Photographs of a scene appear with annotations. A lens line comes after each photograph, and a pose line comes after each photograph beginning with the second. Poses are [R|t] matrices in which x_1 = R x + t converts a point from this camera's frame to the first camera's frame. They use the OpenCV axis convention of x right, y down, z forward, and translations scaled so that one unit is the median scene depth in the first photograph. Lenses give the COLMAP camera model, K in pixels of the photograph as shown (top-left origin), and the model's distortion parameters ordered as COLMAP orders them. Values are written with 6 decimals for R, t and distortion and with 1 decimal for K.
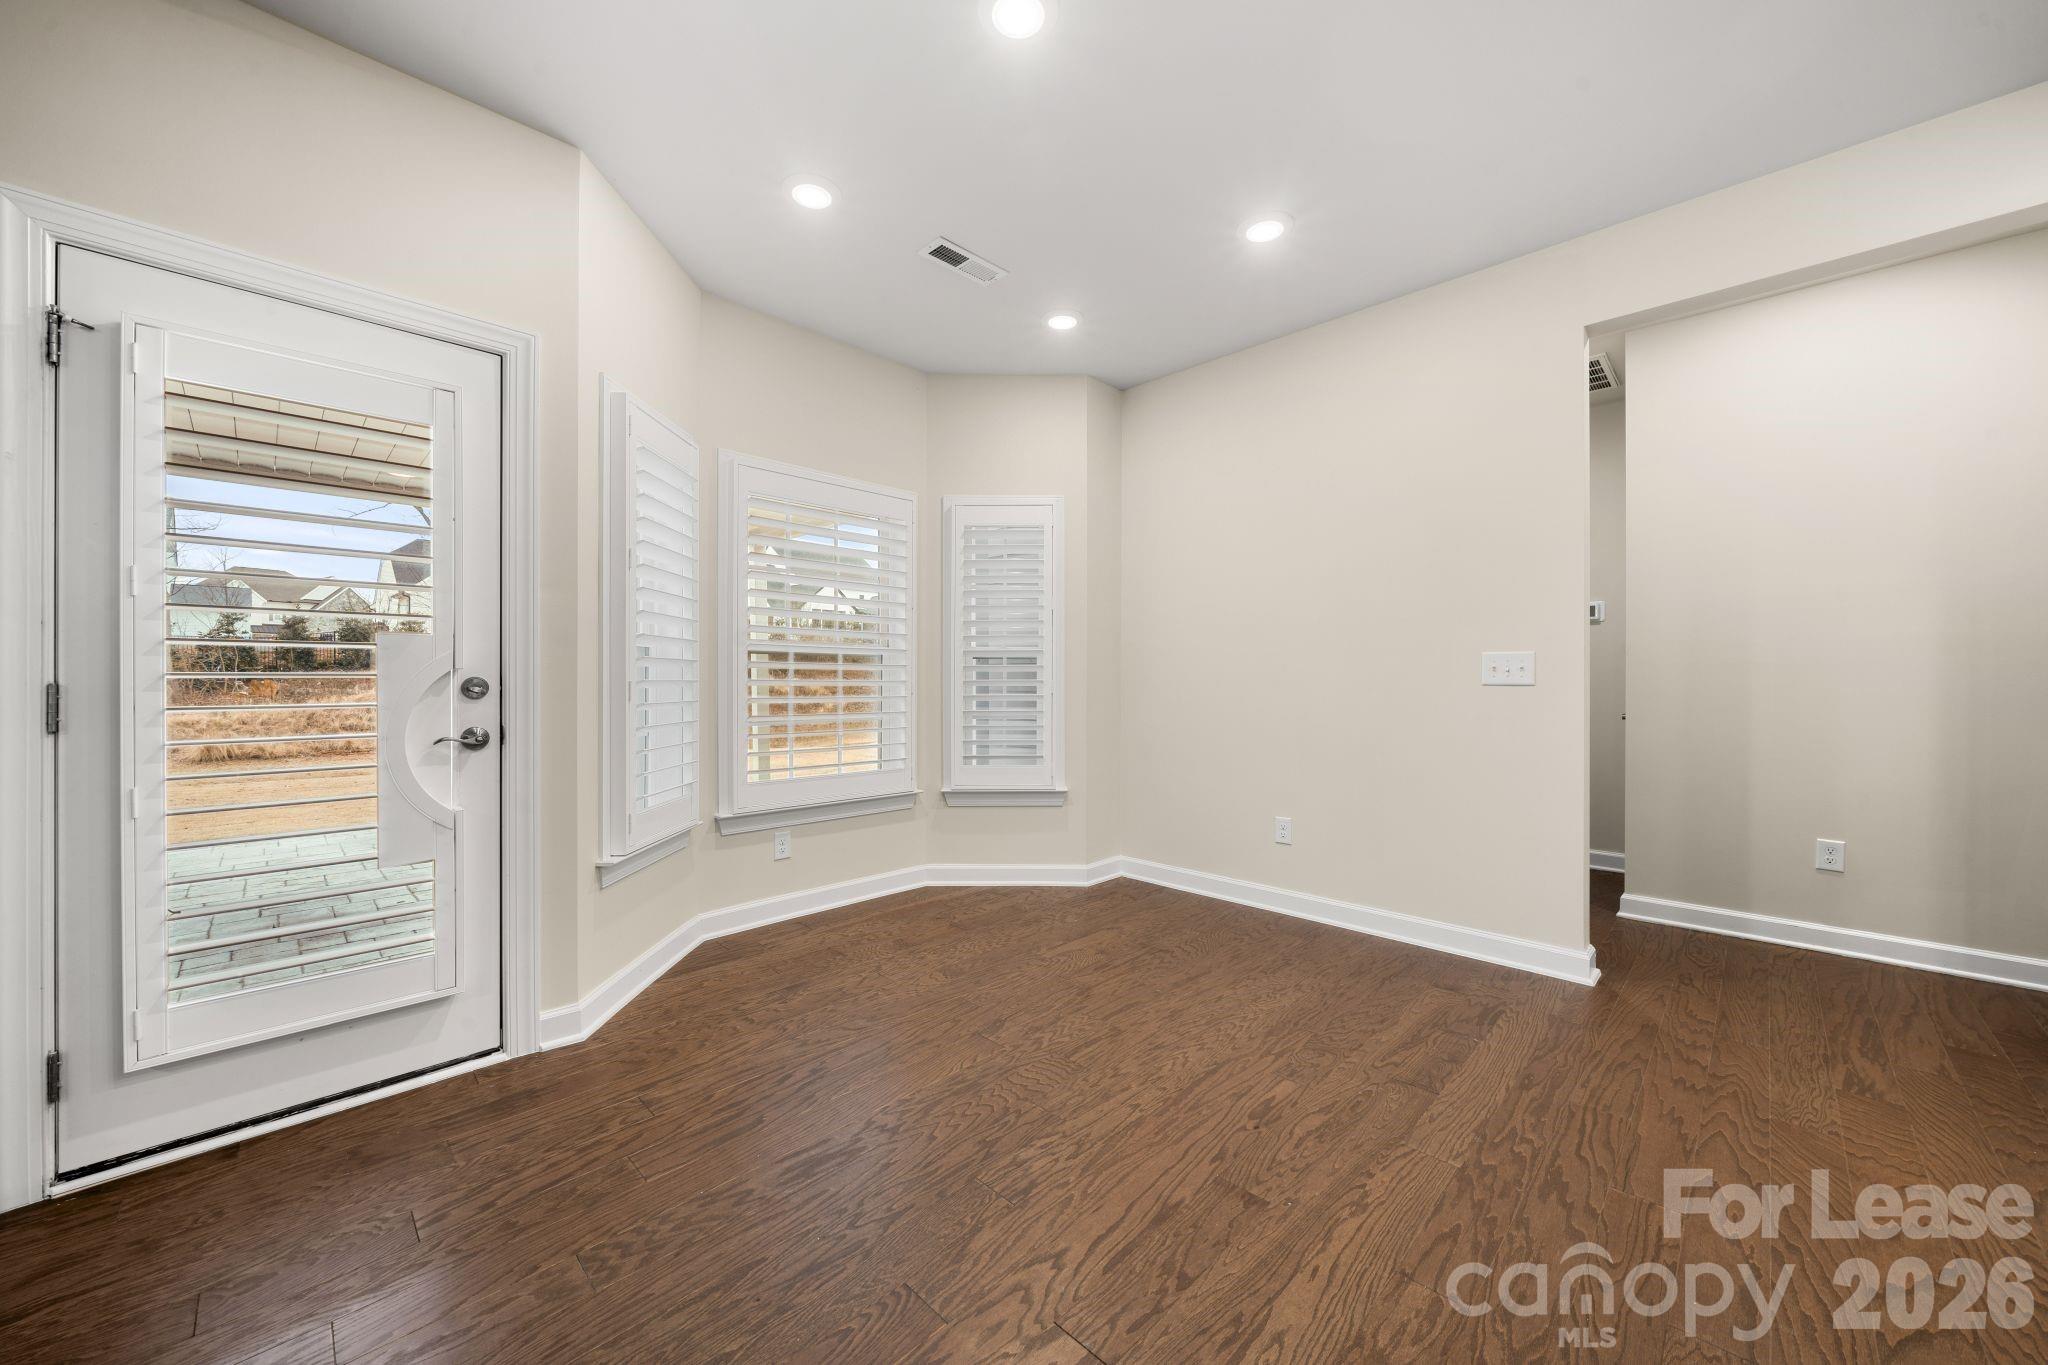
lens RADIAL K [[755.1, 0, 1010.7], [0, 755.1, 670.5], [0, 0, 1]] dist [0.002552, -0.000162]
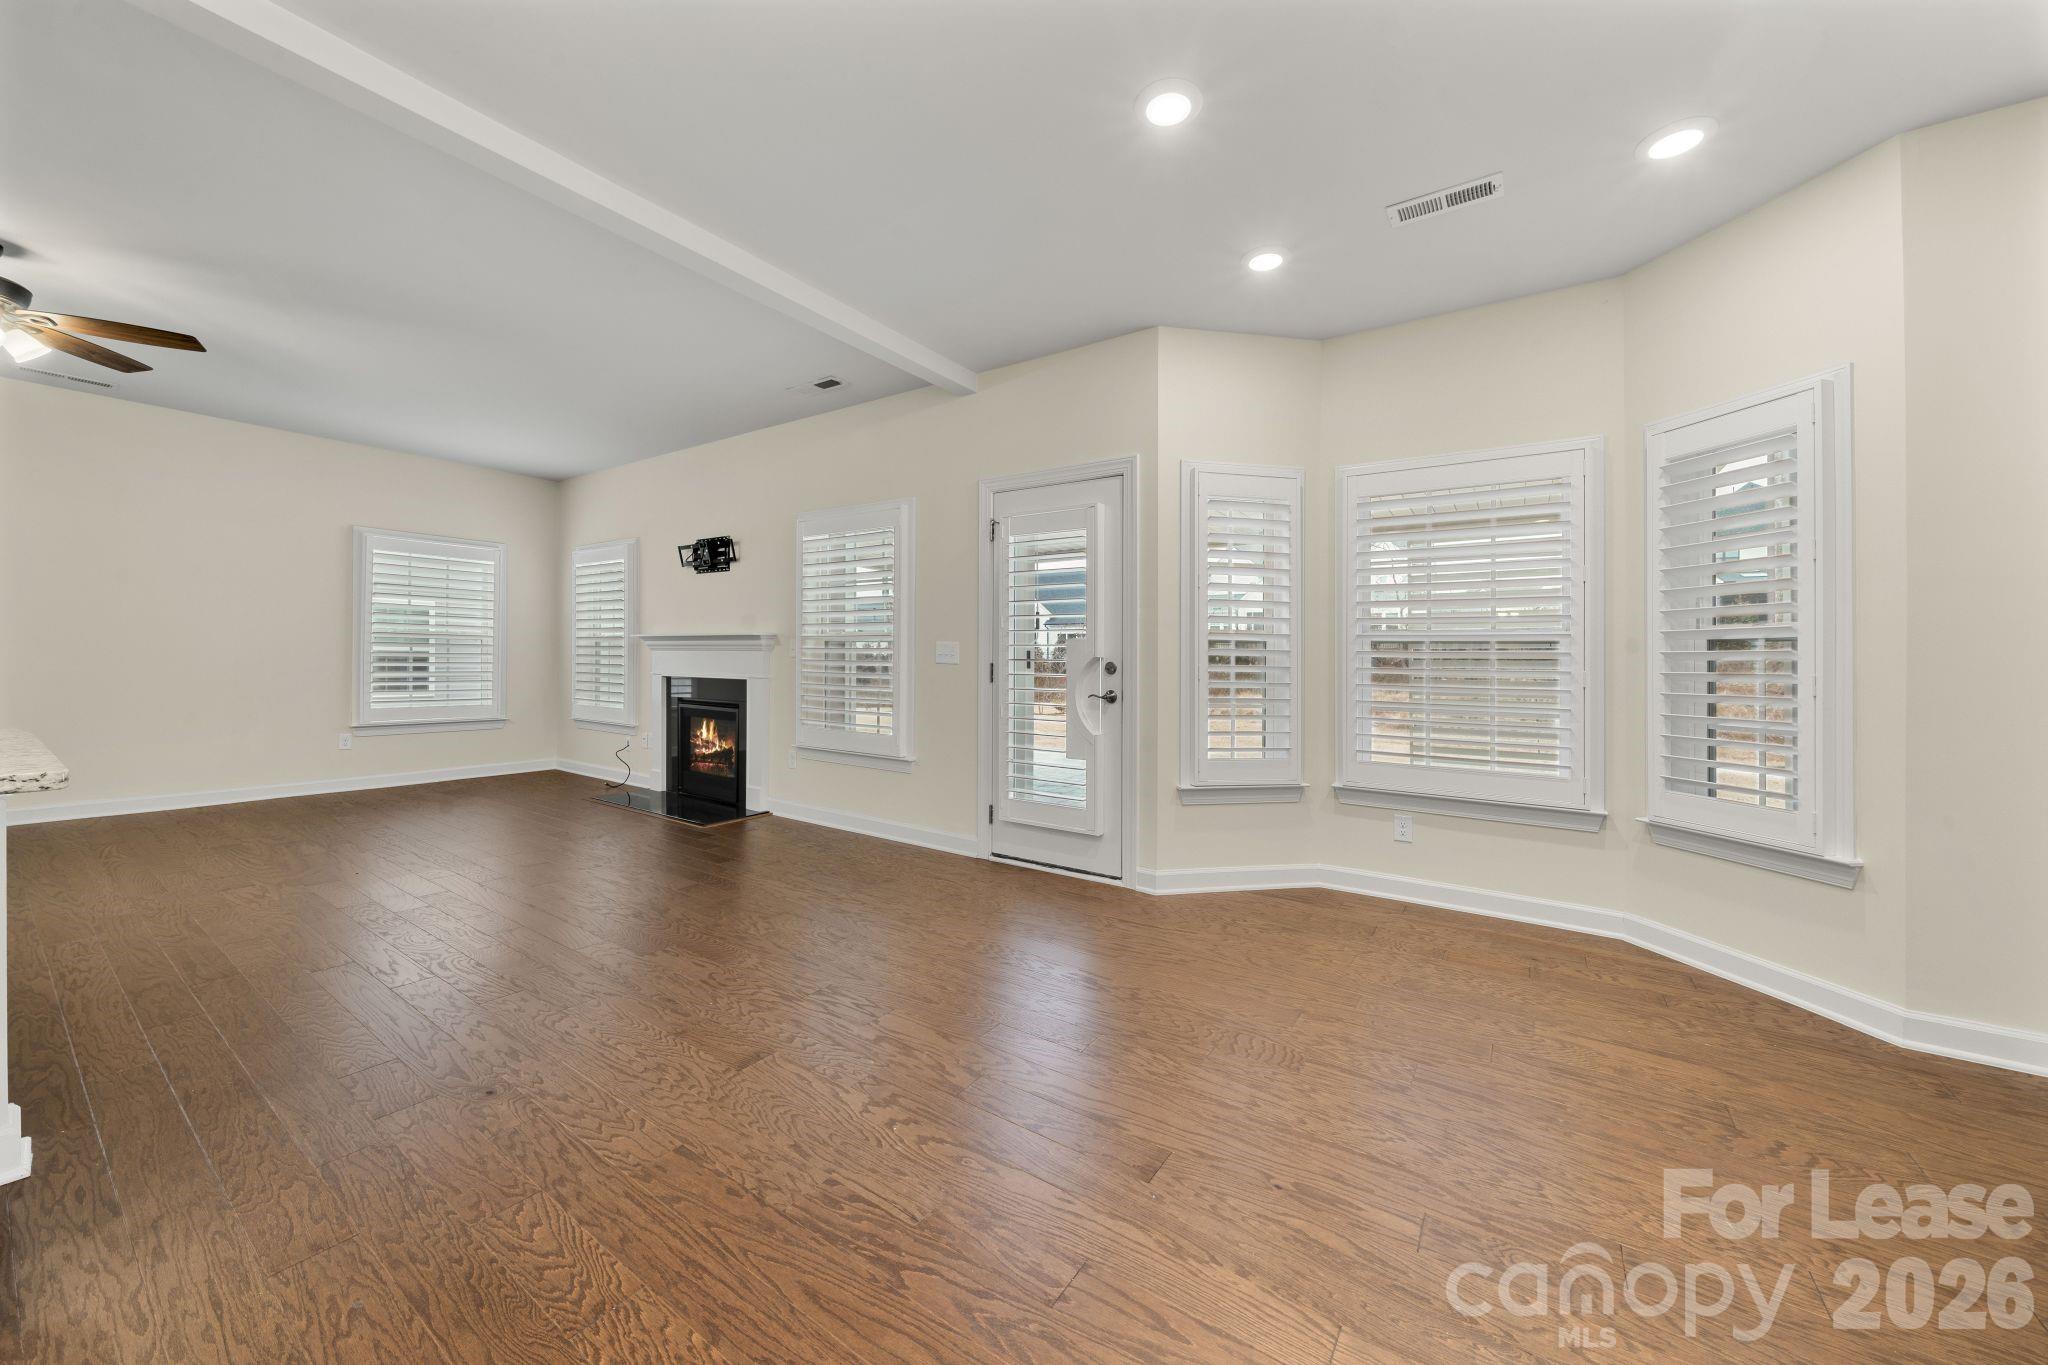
lens RADIAL K [[755.1, 0, 1049.8], [0, 755.1, 661.7], [0, 0, 1]] dist [0.002552, -0.000162]
pose [[0.200781, 0.001434, -0.979635, 0.861476], [-0.005601, 0.999984, 0.000315, 0.006835], [0.979620, 0.005423, 0.200786, 0.440748]]
